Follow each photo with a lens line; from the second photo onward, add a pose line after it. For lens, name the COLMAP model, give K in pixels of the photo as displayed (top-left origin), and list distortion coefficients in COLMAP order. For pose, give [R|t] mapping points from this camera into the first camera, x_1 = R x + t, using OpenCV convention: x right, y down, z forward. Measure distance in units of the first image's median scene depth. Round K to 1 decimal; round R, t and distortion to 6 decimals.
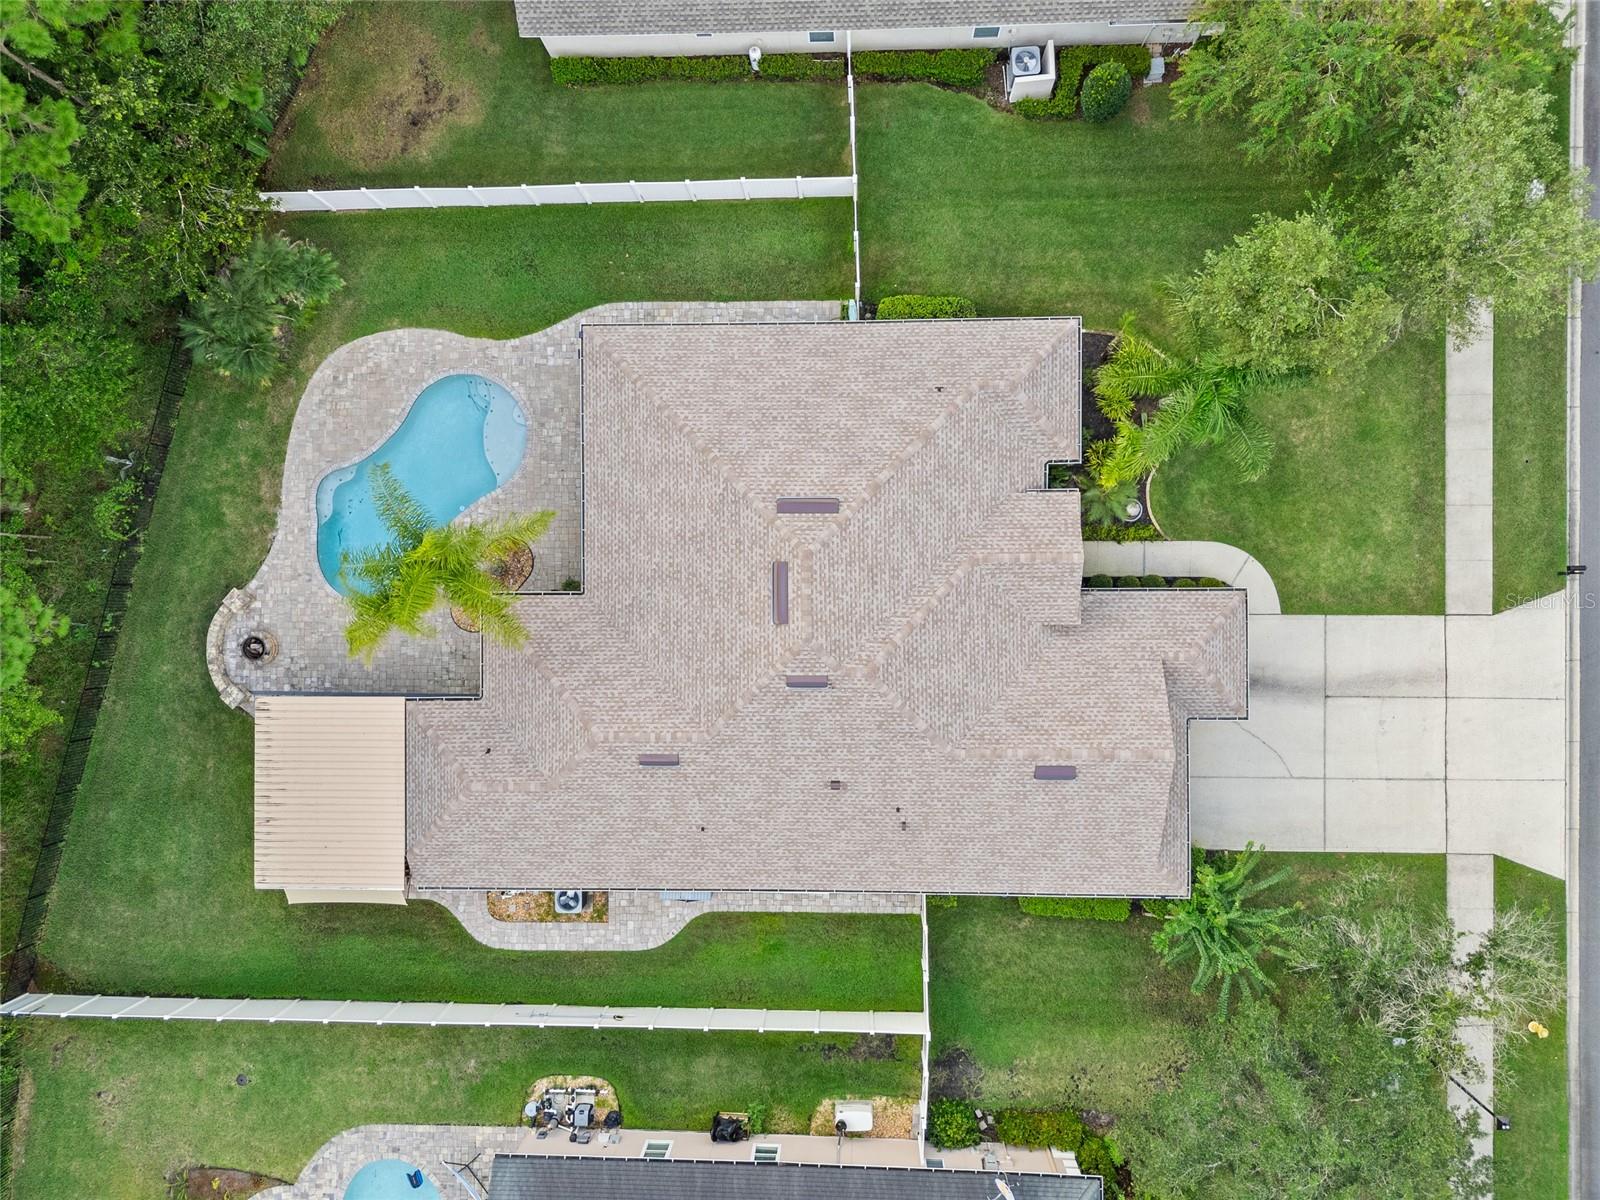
lens RADIAL K [[1175.1, 0, 799.7], [0, 1175.1, 595.8], [0, 0, 1]] dist [0.052194, -0.038749]
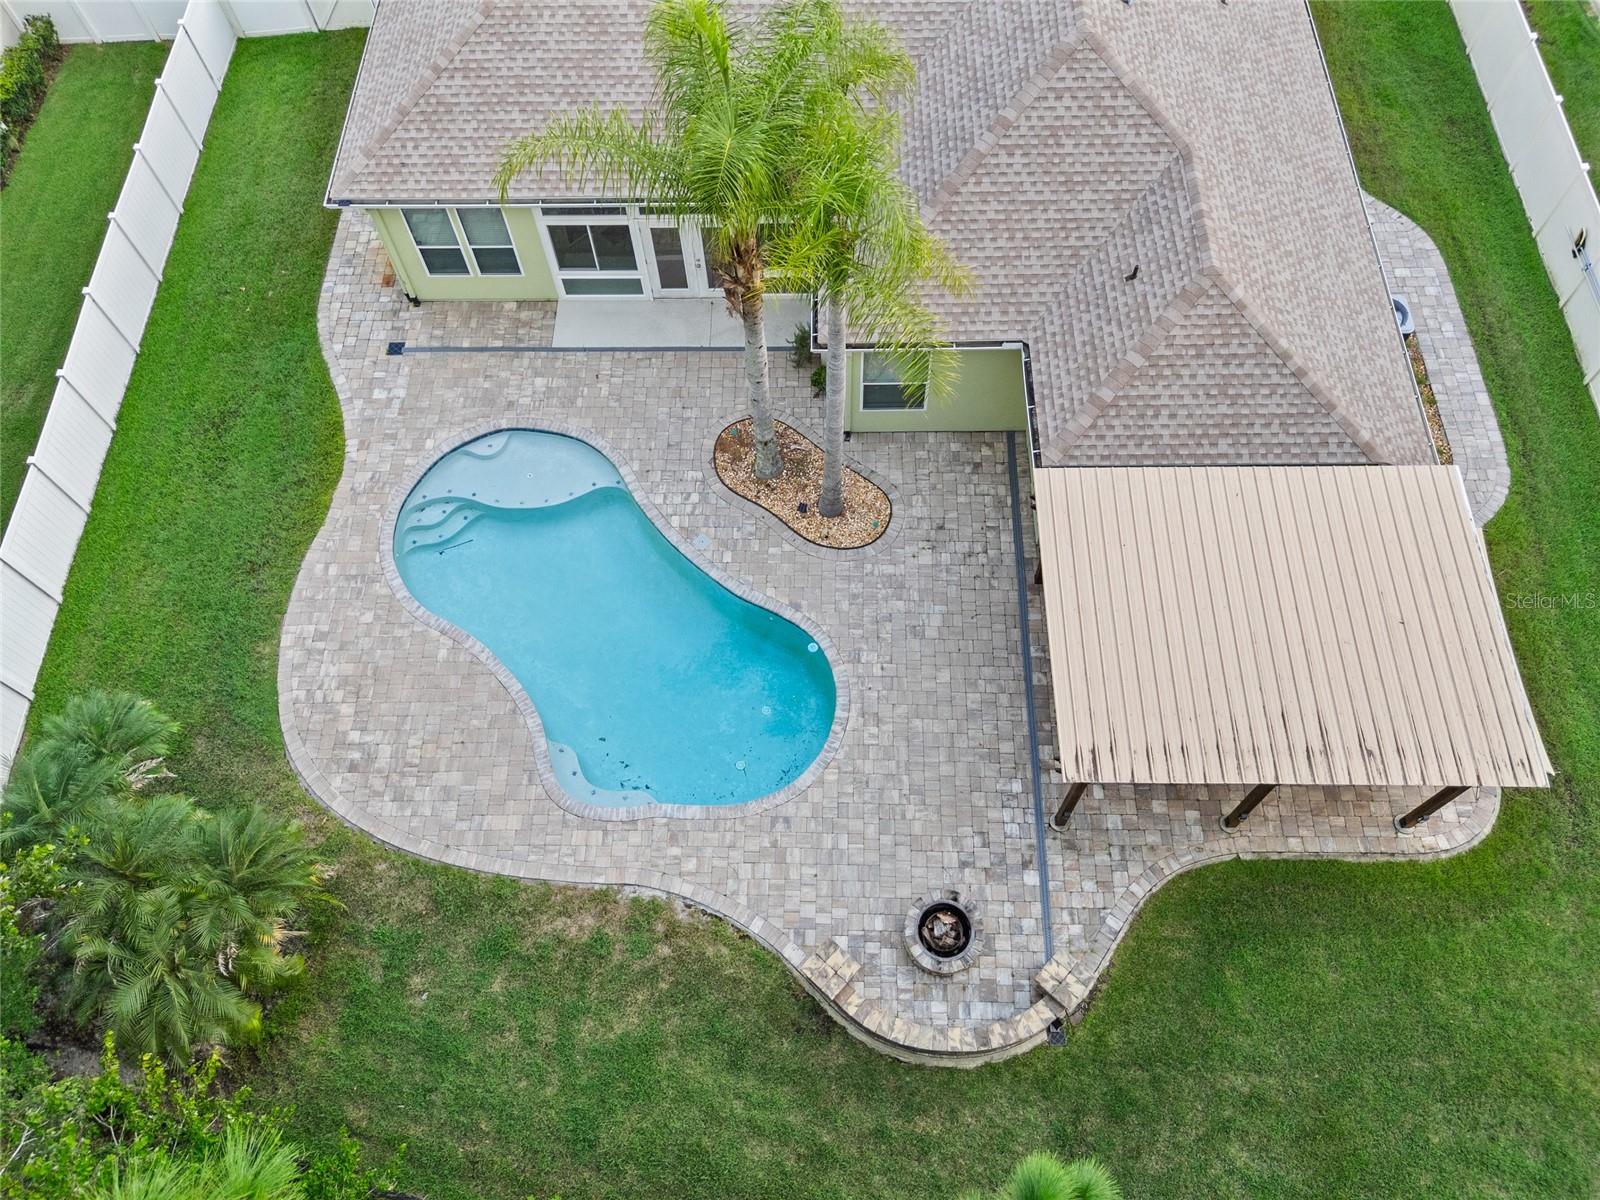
lens RADIAL K [[1175.1, 0, 799.5], [0, 1175.1, 600.6], [0, 0, 1]] dist [0.052194, -0.038749]
pose [[0.012845, -0.858860, 0.512049, -0.583674], [0.999378, -0.005793, -0.034786, 0.008101], [0.032843, 0.512177, 0.858252, 0.586418]]
